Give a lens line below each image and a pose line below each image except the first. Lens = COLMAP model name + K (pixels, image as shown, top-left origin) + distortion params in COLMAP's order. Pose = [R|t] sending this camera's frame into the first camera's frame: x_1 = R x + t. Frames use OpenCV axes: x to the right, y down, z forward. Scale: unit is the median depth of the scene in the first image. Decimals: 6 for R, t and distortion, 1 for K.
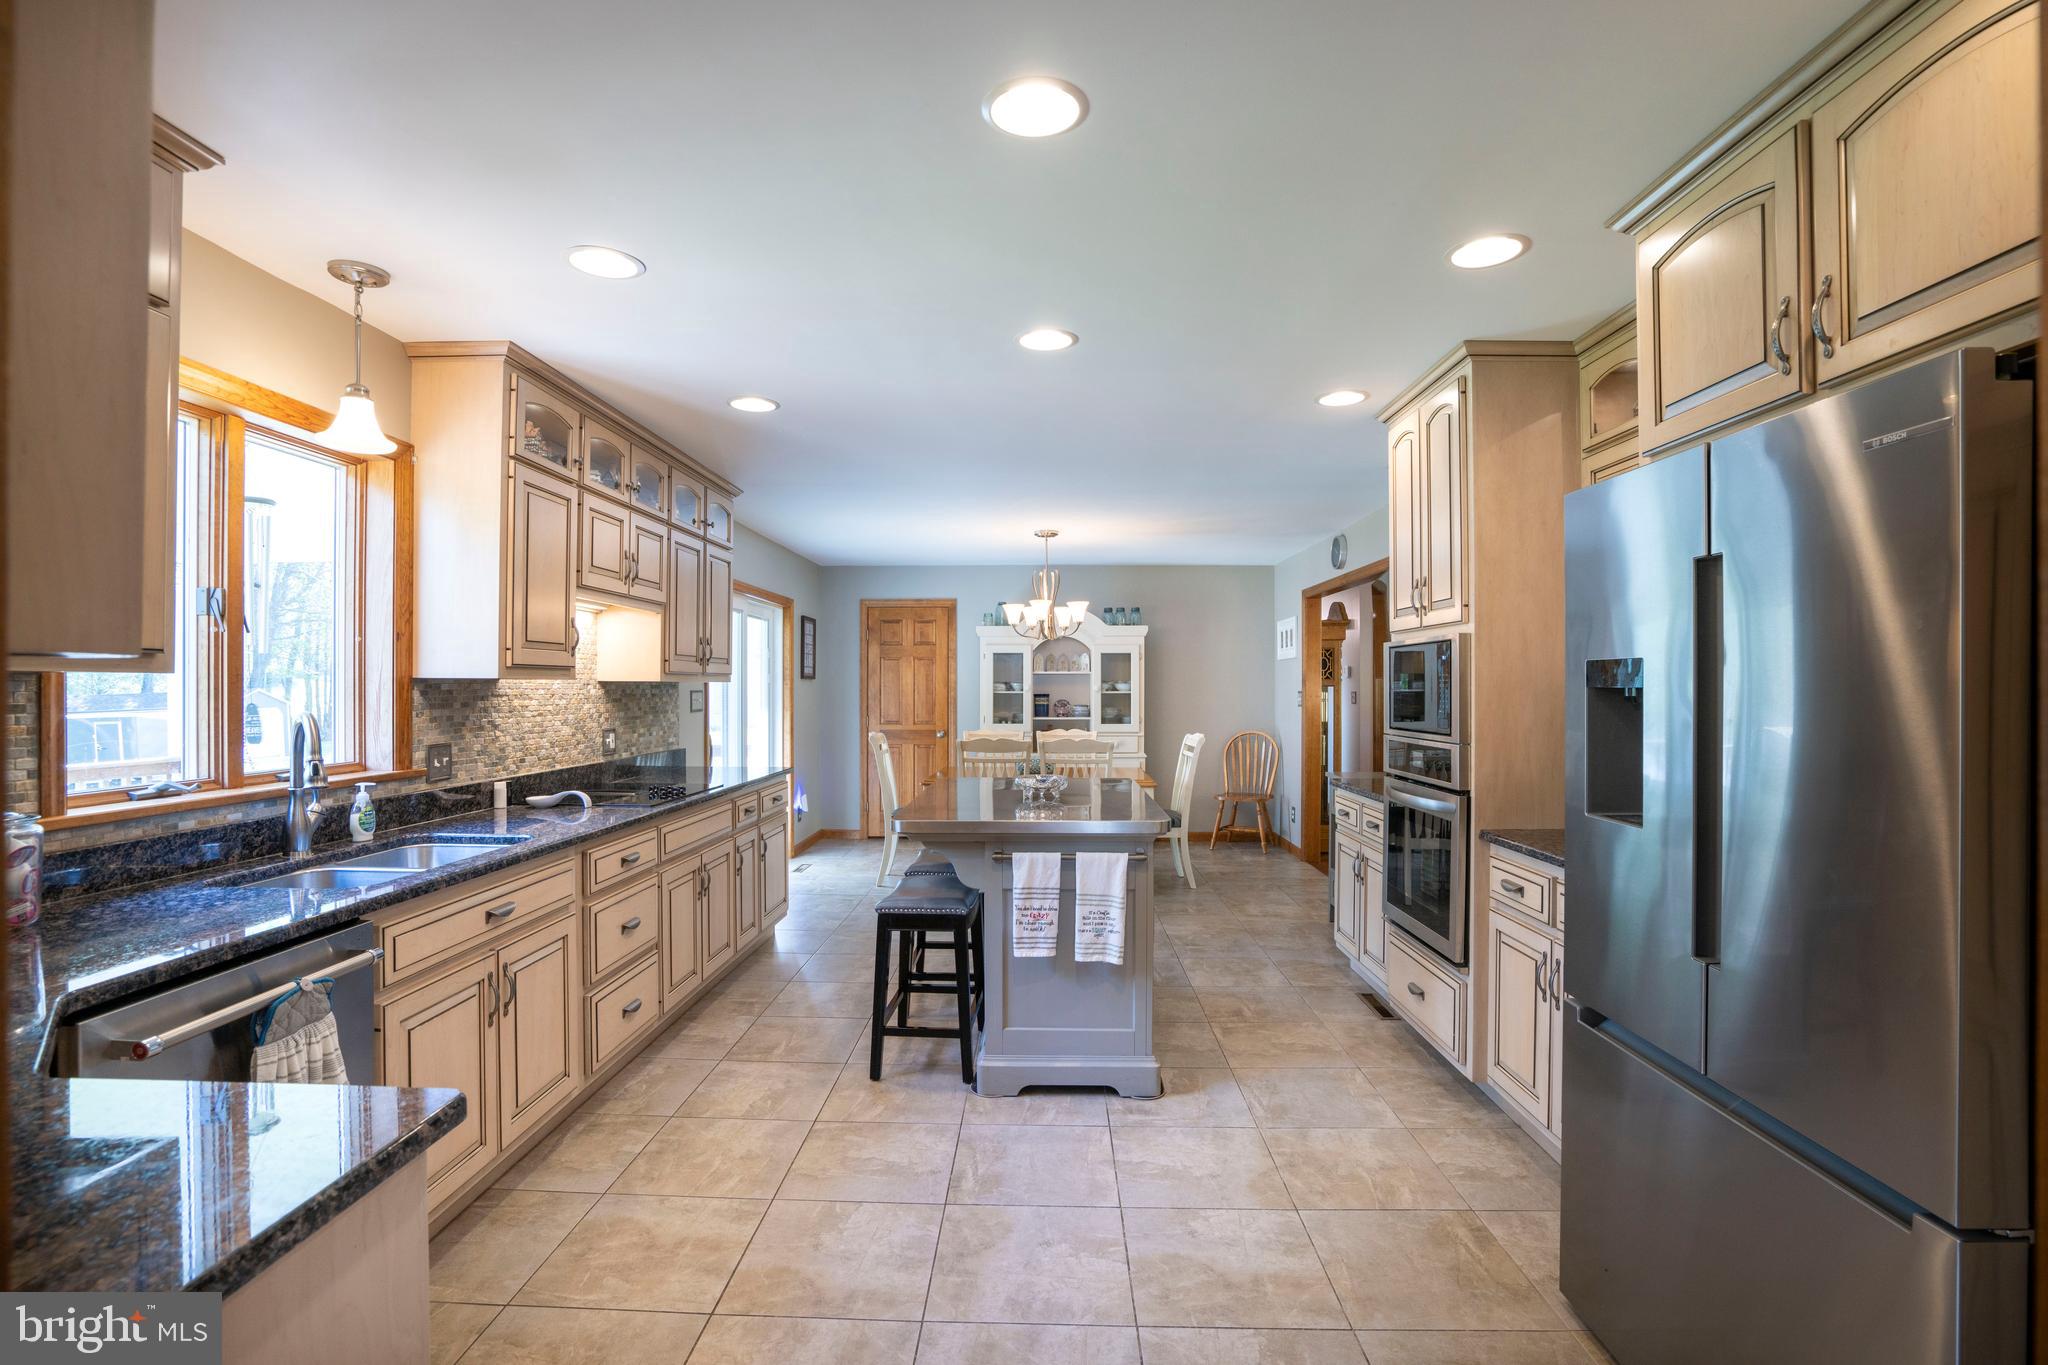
lens RADIAL K [[943.7, 0, 1022.1], [0, 943.7, 681.7], [0, 0, 1]] dist [-0.052649, 0.016853]
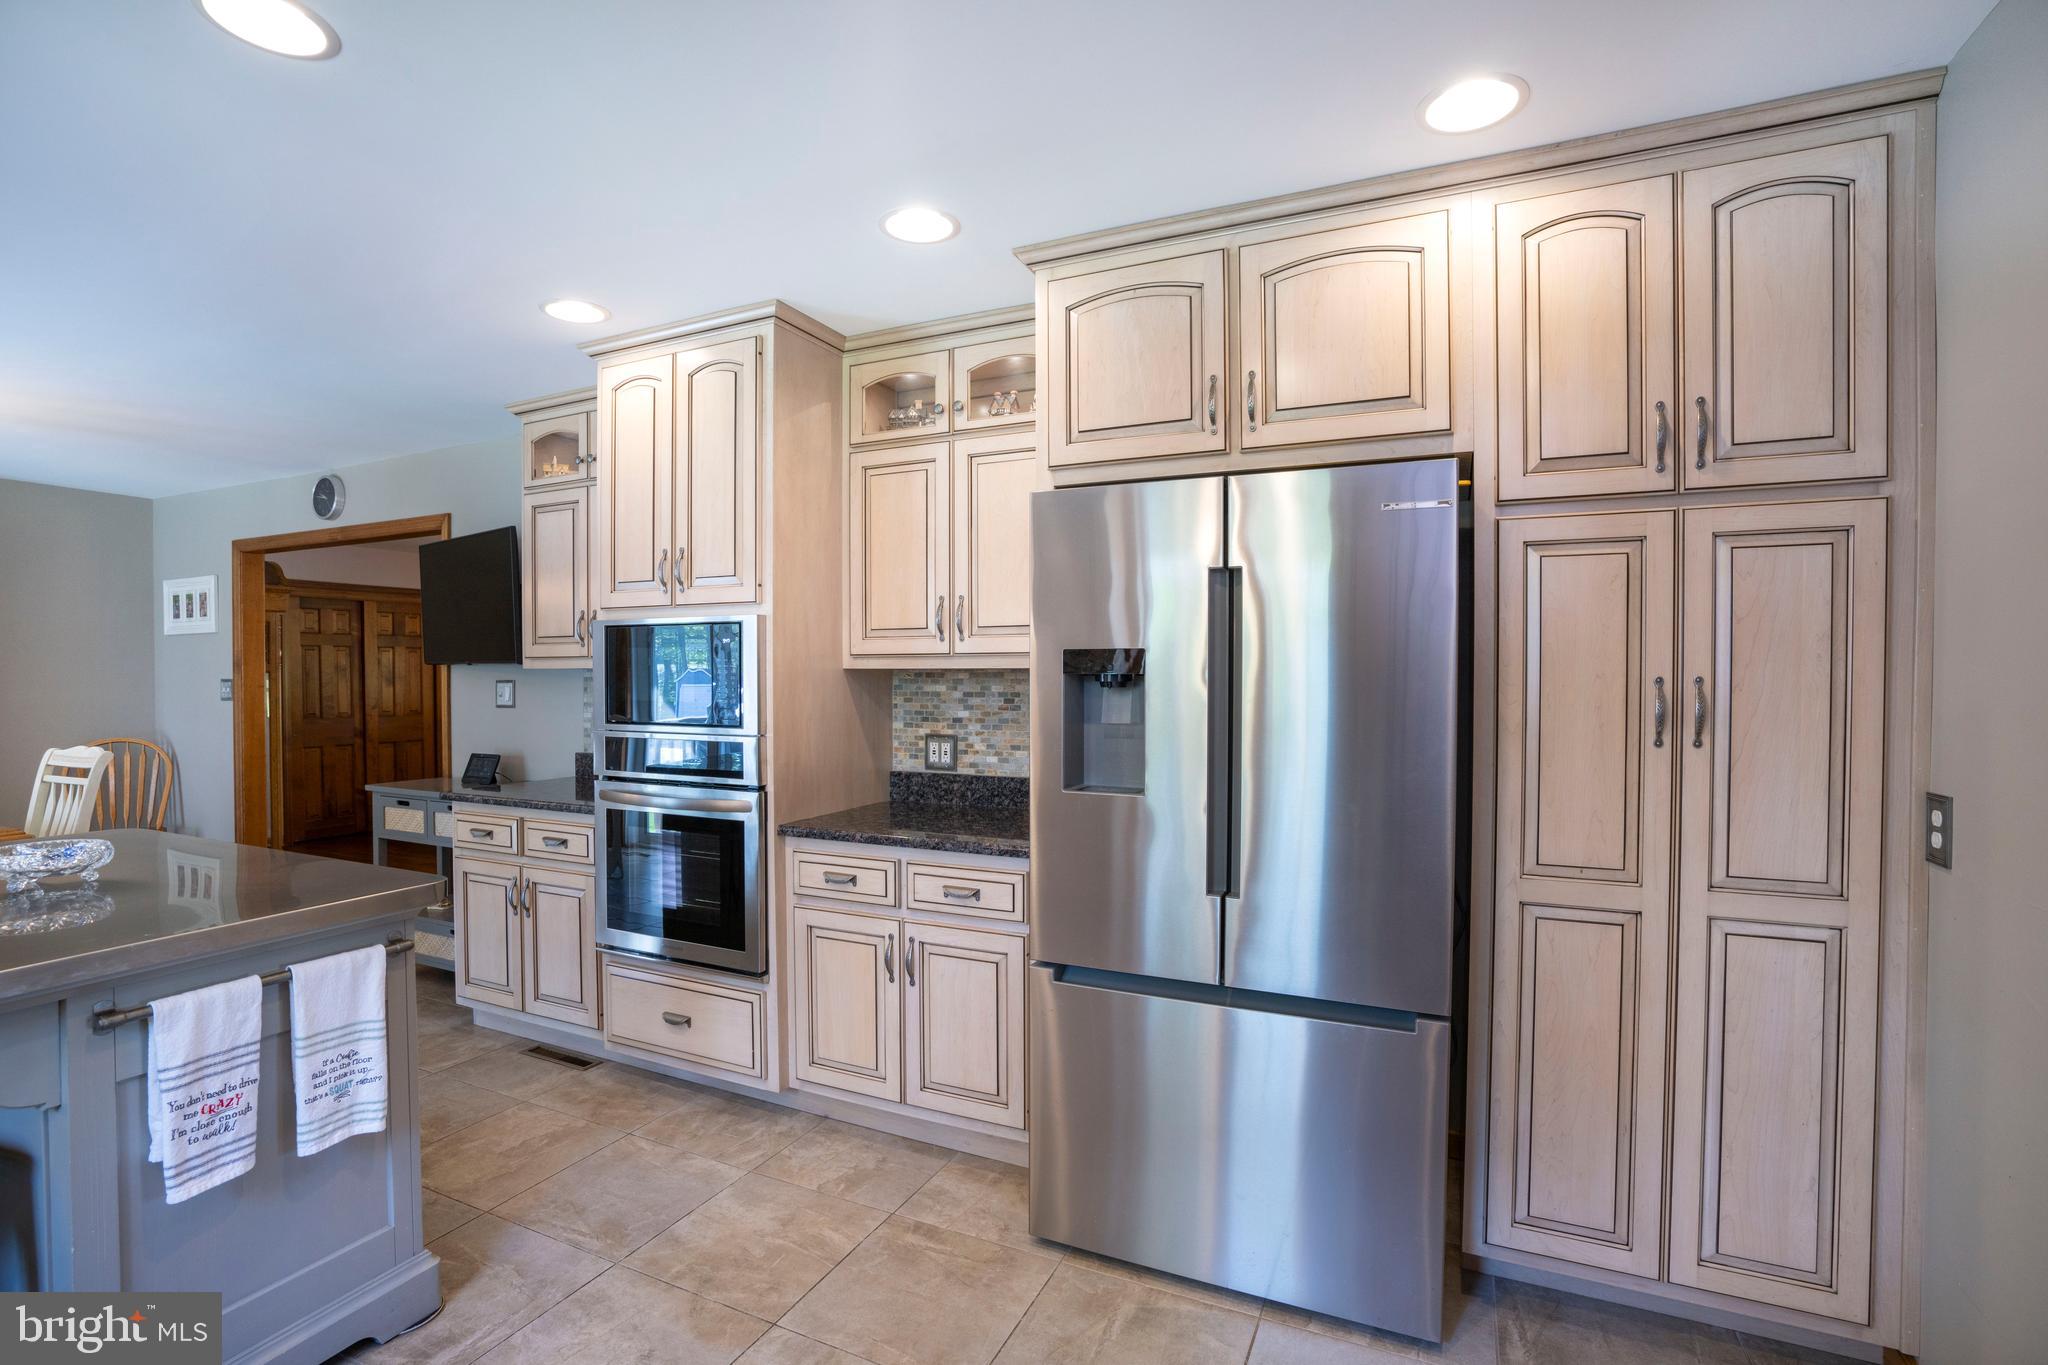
lens RADIAL K [[943.7, 0, 1014.4], [0, 943.7, 686.0], [0, 0, 1]] dist [-0.052649, 0.016853]
pose [[0.394572, -0.010344, 0.918807, -0.252942], [-0.006489, 0.999880, 0.014043, 0.002965], [-0.918842, -0.011503, 0.394457, 0.360893]]
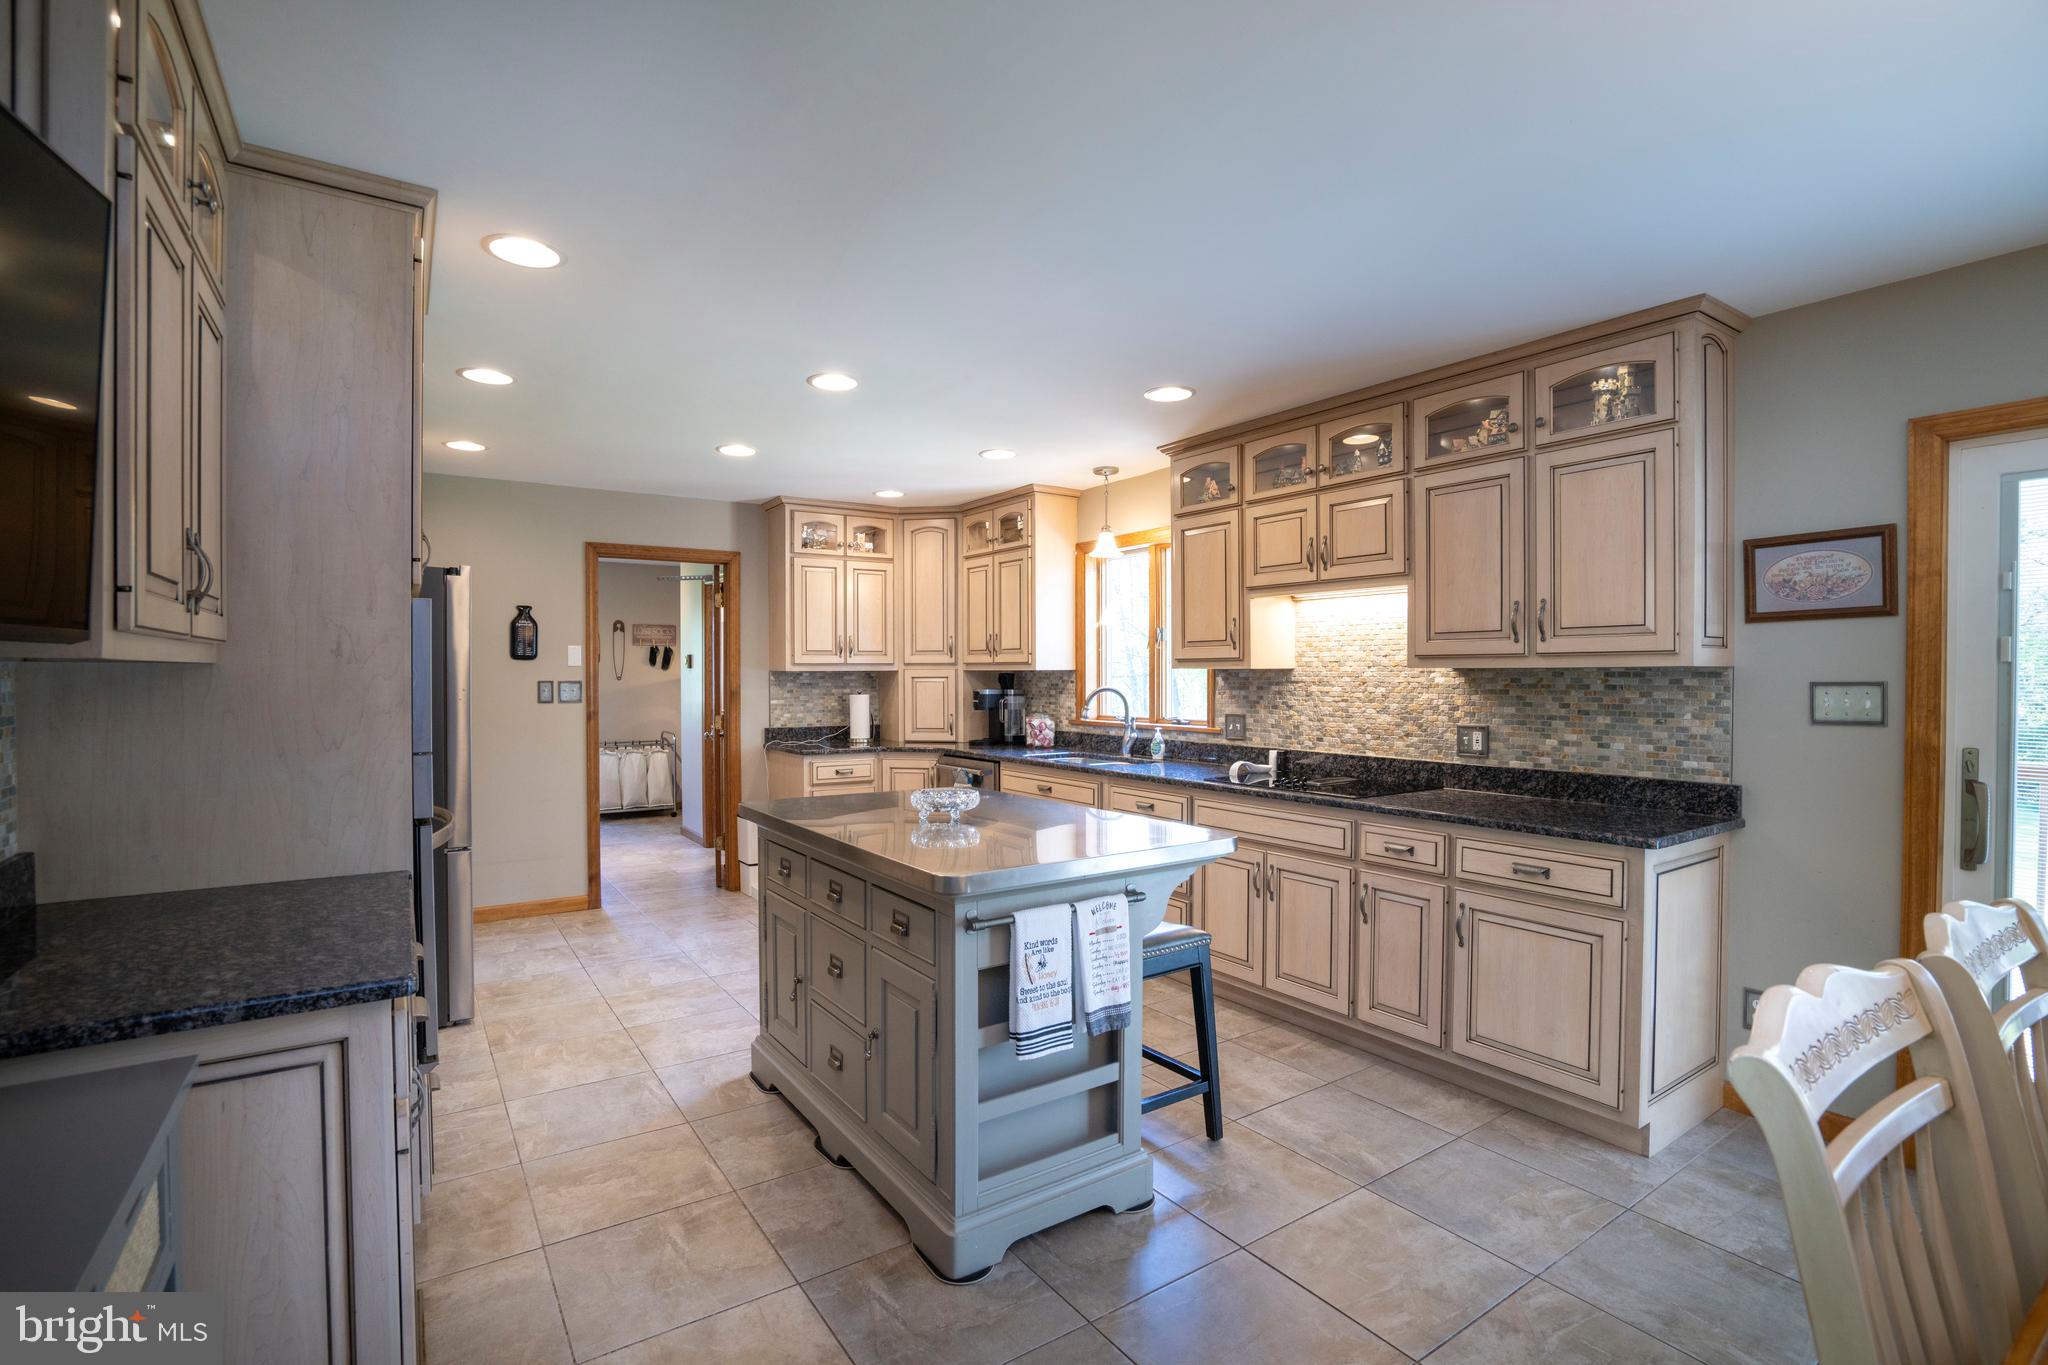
lens RADIAL K [[943.7, 0, 1015.4], [0, 943.7, 694.3], [0, 0, 1]] dist [-0.052649, 0.016853]
pose [[-0.814177, 0.011736, -0.580498, 0.464310], [0.003176, 0.999871, 0.015759, 0.011026], [0.580608, 0.010986, -0.814109, 1.847668]]
